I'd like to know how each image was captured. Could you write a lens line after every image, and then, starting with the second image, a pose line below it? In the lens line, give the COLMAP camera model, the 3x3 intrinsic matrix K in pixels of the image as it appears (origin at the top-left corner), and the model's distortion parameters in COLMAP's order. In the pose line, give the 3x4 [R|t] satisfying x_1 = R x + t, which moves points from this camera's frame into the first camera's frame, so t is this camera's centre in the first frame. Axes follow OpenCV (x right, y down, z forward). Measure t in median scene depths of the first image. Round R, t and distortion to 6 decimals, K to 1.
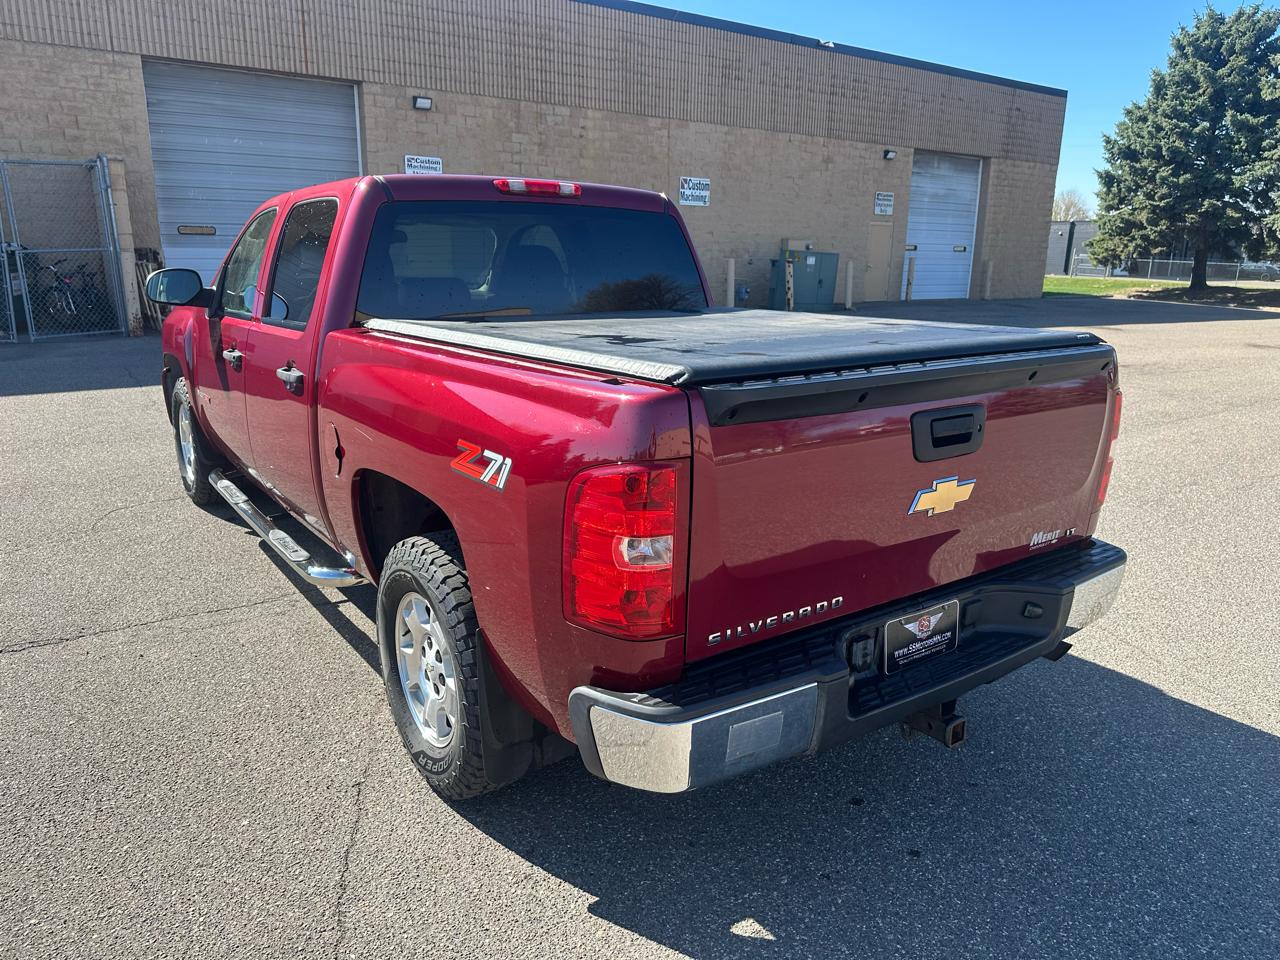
lens RADIAL K [[911.5, 0, 640.1], [0, 911.5, 483.8], [0, 0, 1]] dist [-0.003528, -0.007636]
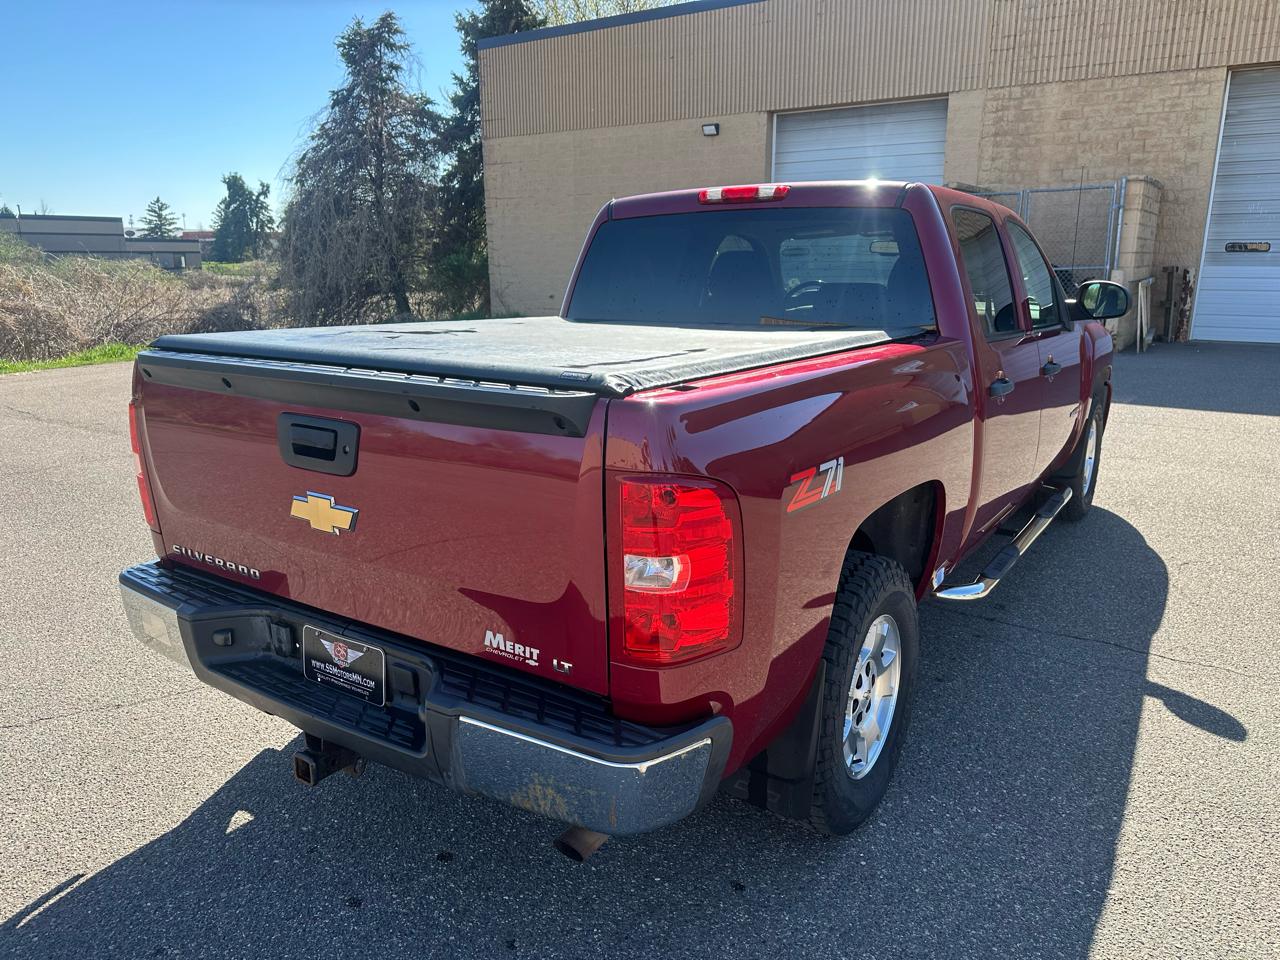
lens RADIAL K [[912.9, 0, 640.0], [0, 912.9, 480.0], [0, 0, 1]] dist [-0.009436, -0.006558]
pose [[0.374020, 0.193105, -0.907094, 0.160420], [-0.216777, 0.969192, 0.116941, -0.024570], [0.901730, 0.152899, 0.404358, 0.113683]]
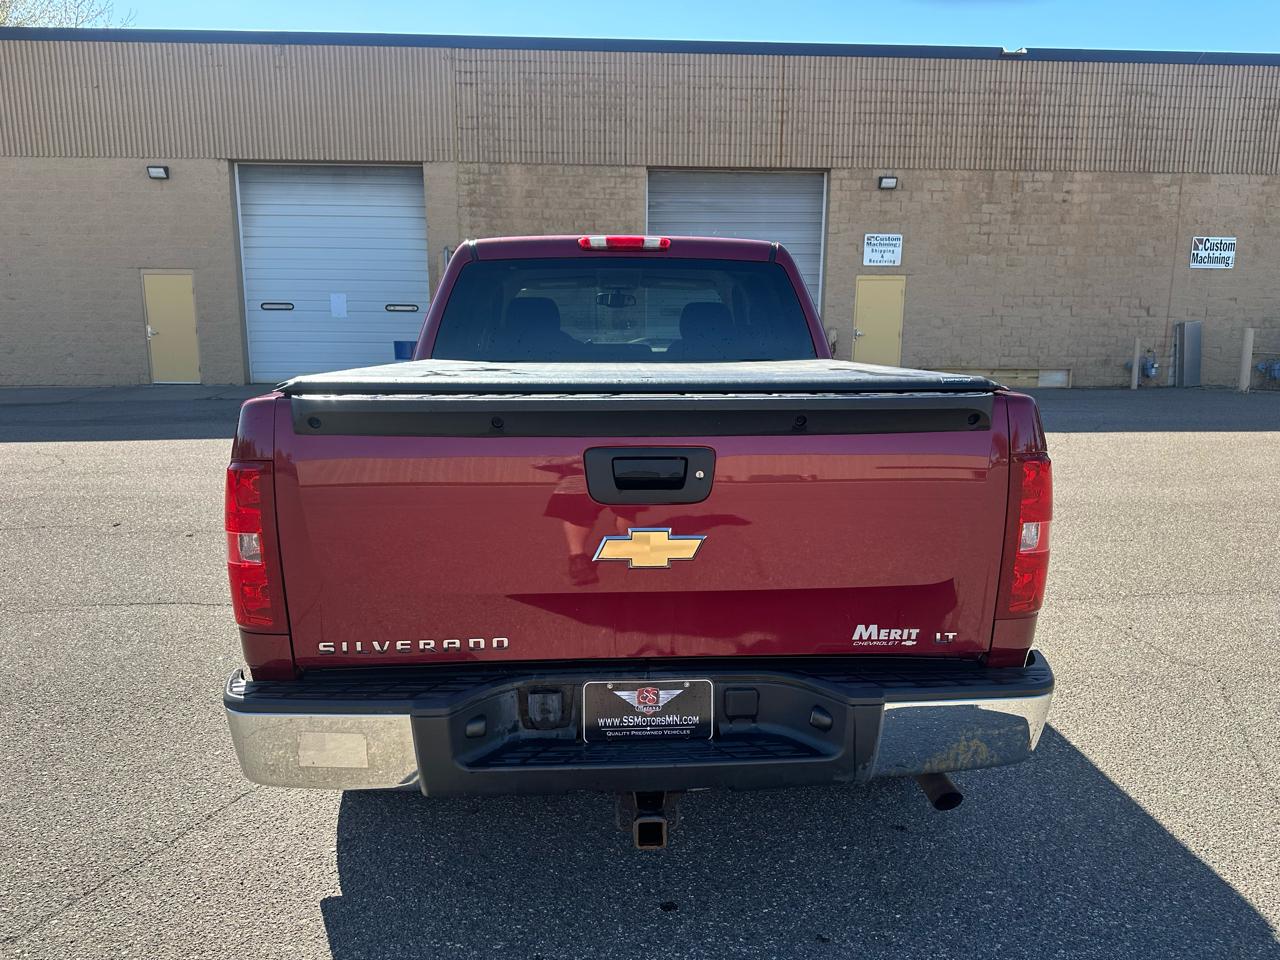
lens RADIAL K [[889.3, 0, 653.2], [0, 889.3, 490.1], [0, 0, 1]] dist [0.053380, -0.077964]
pose [[0.852240, 0.079073, -0.517141, 0.096425], [-0.116624, 0.992352, -0.040460, -0.000966], [0.509987, 0.094792, 0.854943, 0.033438]]
